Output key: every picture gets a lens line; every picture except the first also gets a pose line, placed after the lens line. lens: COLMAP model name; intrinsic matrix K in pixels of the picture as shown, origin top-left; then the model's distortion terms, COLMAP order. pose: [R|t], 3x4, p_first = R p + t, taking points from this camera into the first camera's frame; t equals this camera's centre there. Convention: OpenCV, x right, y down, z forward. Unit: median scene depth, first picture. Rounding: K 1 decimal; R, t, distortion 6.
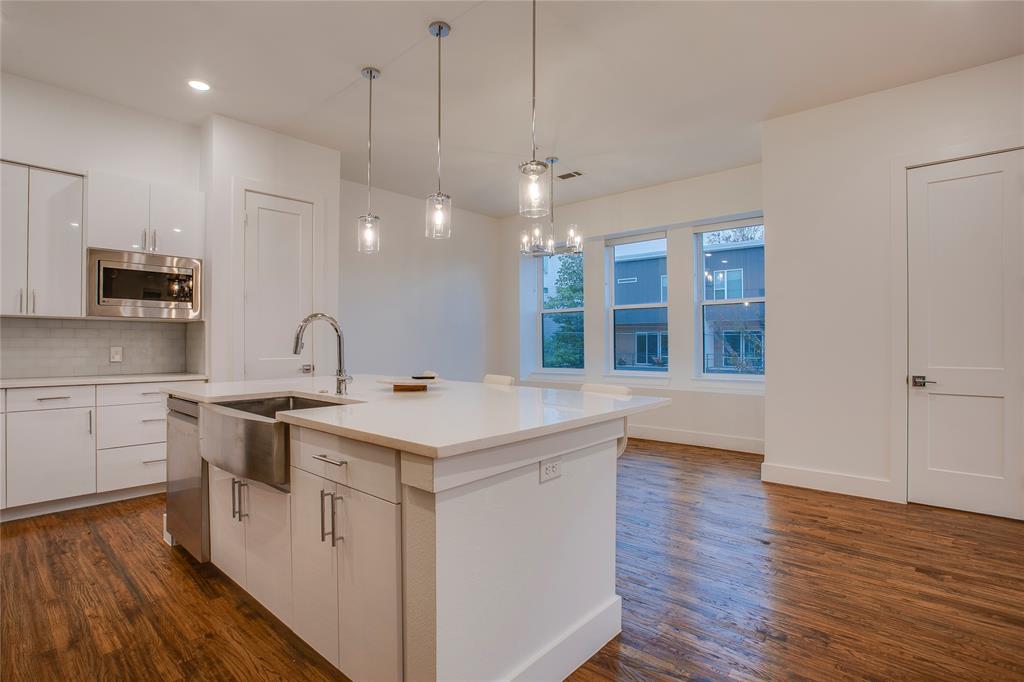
lens RADIAL K [[504.0, 0, 509.4], [0, 504.0, 343.9], [0, 0, 1]] dist [-0.072265, 0.030487]
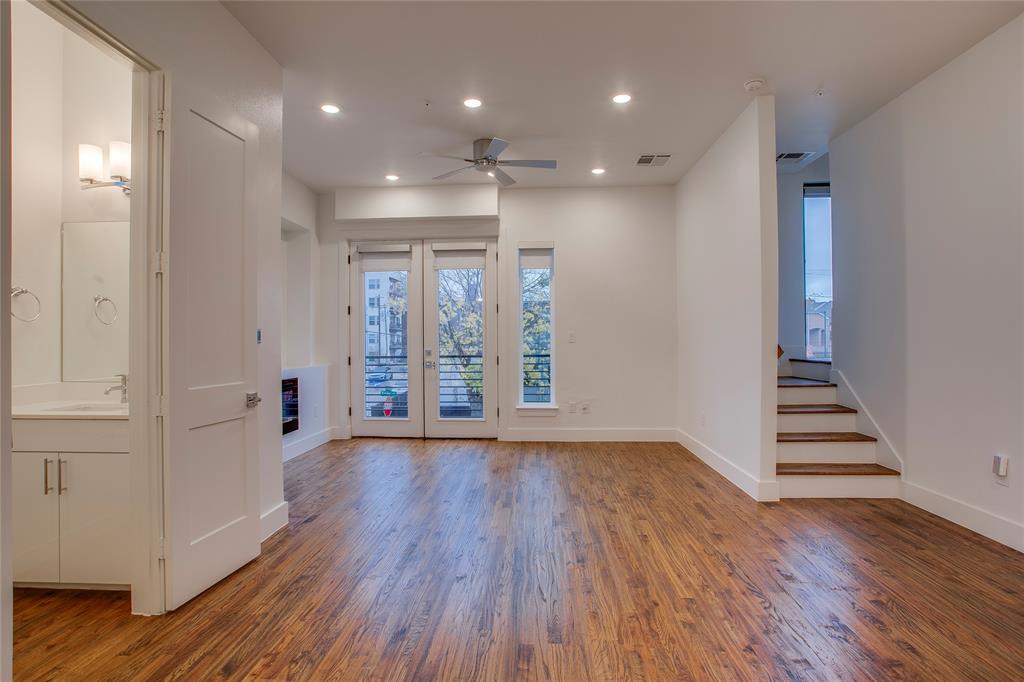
lens RADIAL K [[504.9, 0, 510.2], [0, 504.9, 337.1], [0, 0, 1]] dist [-0.062450, 0.032415]
pose [[-0.619150, 0.010889, 0.785197, 0.186408], [0.007886, 0.999940, -0.007648, -0.013508], [-0.785233, 0.001457, -0.619198, 0.928158]]
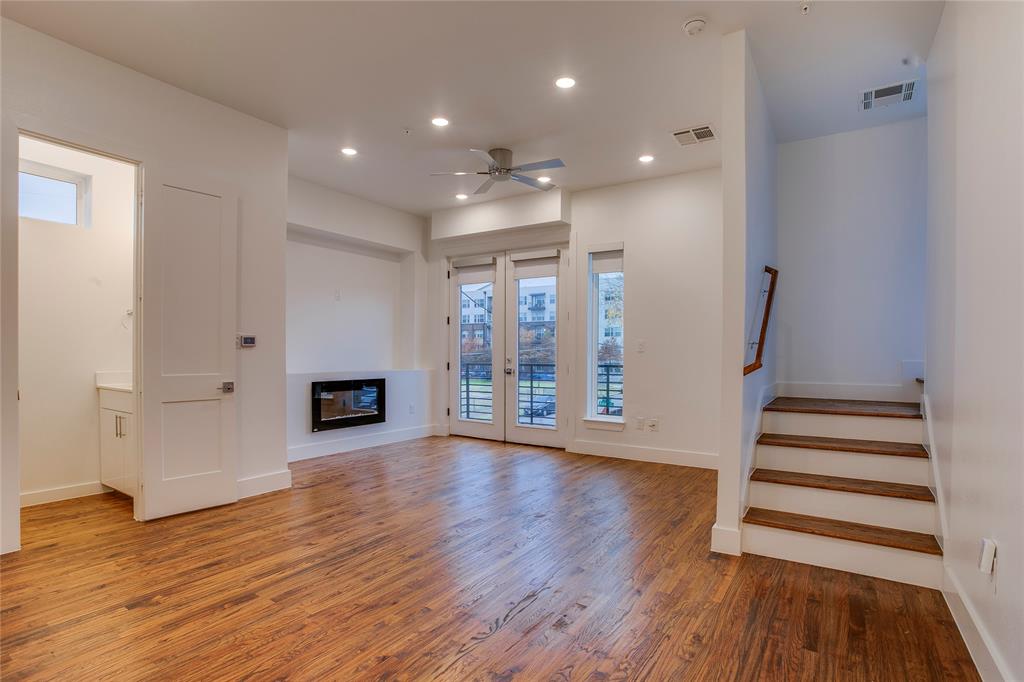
lens RADIAL K [[514.0, 0, 511.1], [0, 514.0, 360.3], [0, 0, 1]] dist [-0.077824, 0.037007]
pose [[-0.145195, -0.015679, 0.989279, -0.102238], [-0.006275, 0.999869, 0.014926, -0.001433], [-0.989383, -0.004041, -0.145275, 0.317268]]
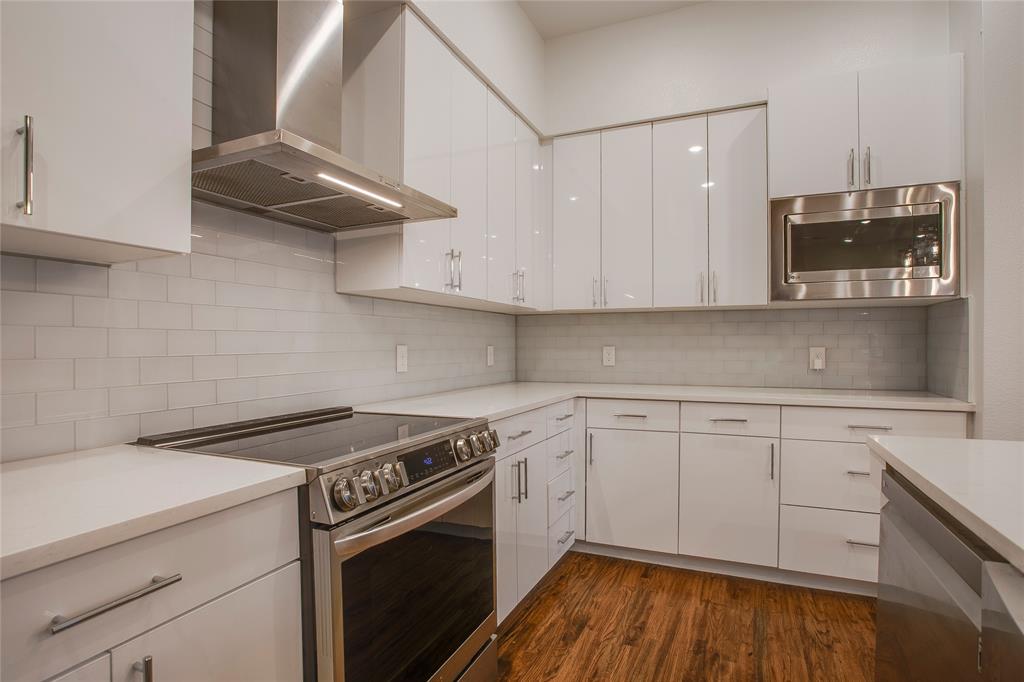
lens RADIAL K [[524.5, 0, 517.2], [0, 524.5, 347.4], [0, 0, 1]] dist [-0.070796, 0.035493]
pose [[0.307951, 0.006763, -0.951378, -0.298378], [0.002768, 0.999964, 0.008004, -0.000384], [0.951398, -0.005098, 0.307921, 0.445952]]
